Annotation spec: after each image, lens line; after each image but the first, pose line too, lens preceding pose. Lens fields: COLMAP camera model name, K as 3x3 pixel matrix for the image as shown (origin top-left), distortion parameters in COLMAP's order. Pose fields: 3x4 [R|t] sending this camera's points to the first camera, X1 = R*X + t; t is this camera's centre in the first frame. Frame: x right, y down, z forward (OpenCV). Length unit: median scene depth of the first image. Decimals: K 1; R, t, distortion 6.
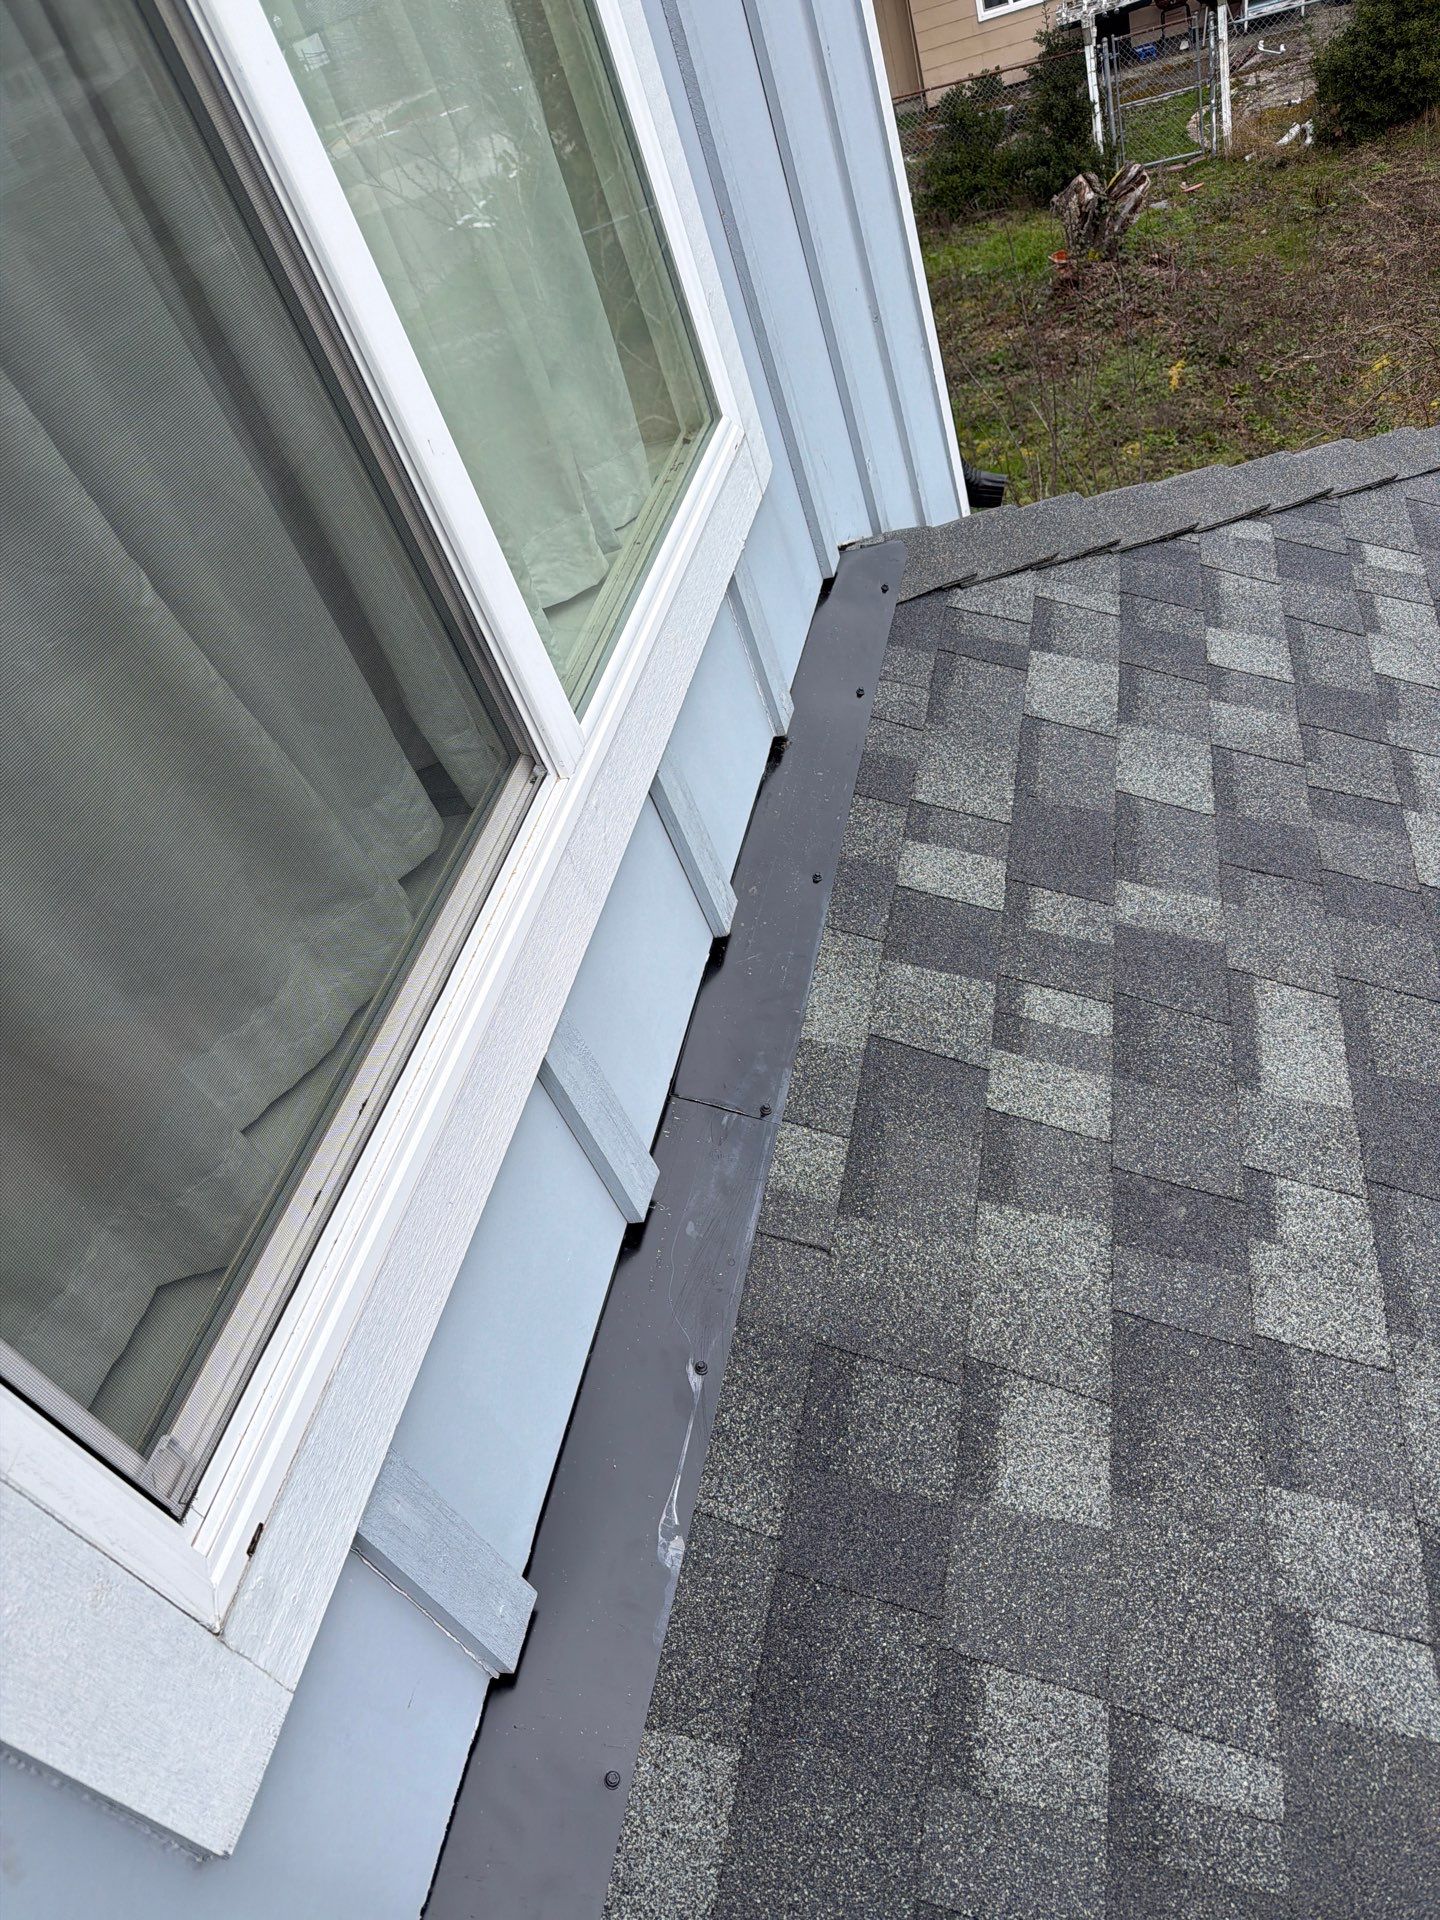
lens RADIAL K [[1333.5, 0, 727.3], [0, 1333.5, 963.3], [0, 0, 1]] dist [0.020083, -0.018175]
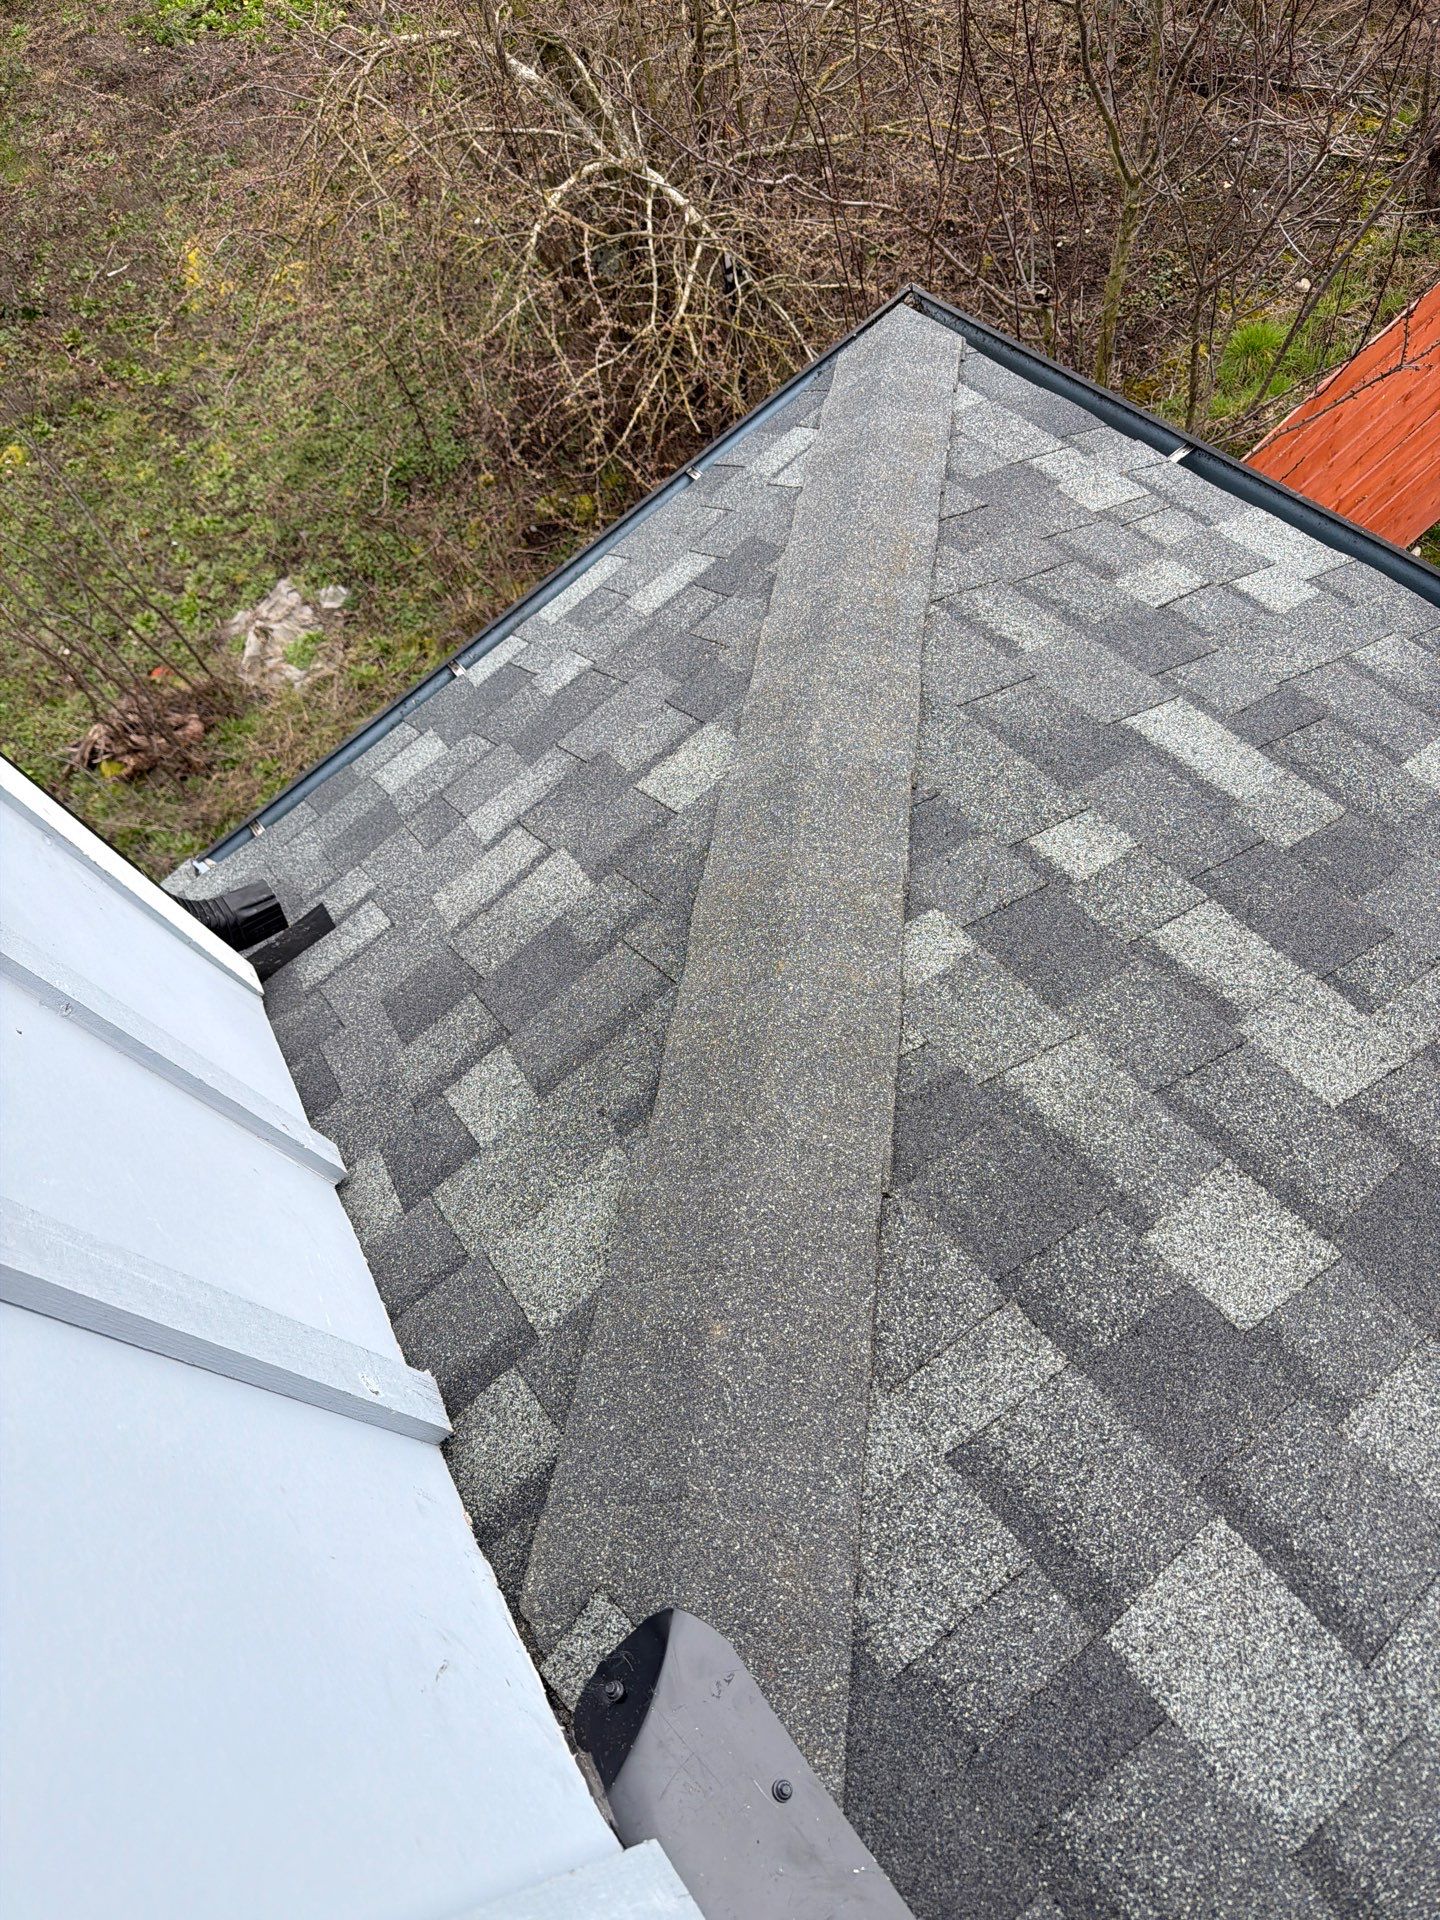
lens RADIAL K [[1344.1, 0, 698.5], [0, 1344.1, 1012.2], [0, 0, 1]] dist [0.169207, -0.296239]
pose [[0.659511, -0.604341, 0.447009, 0.055973], [0.551130, 0.793147, 0.259180, -0.567613], [-0.511177, 0.075428, 0.856159, 0.630164]]
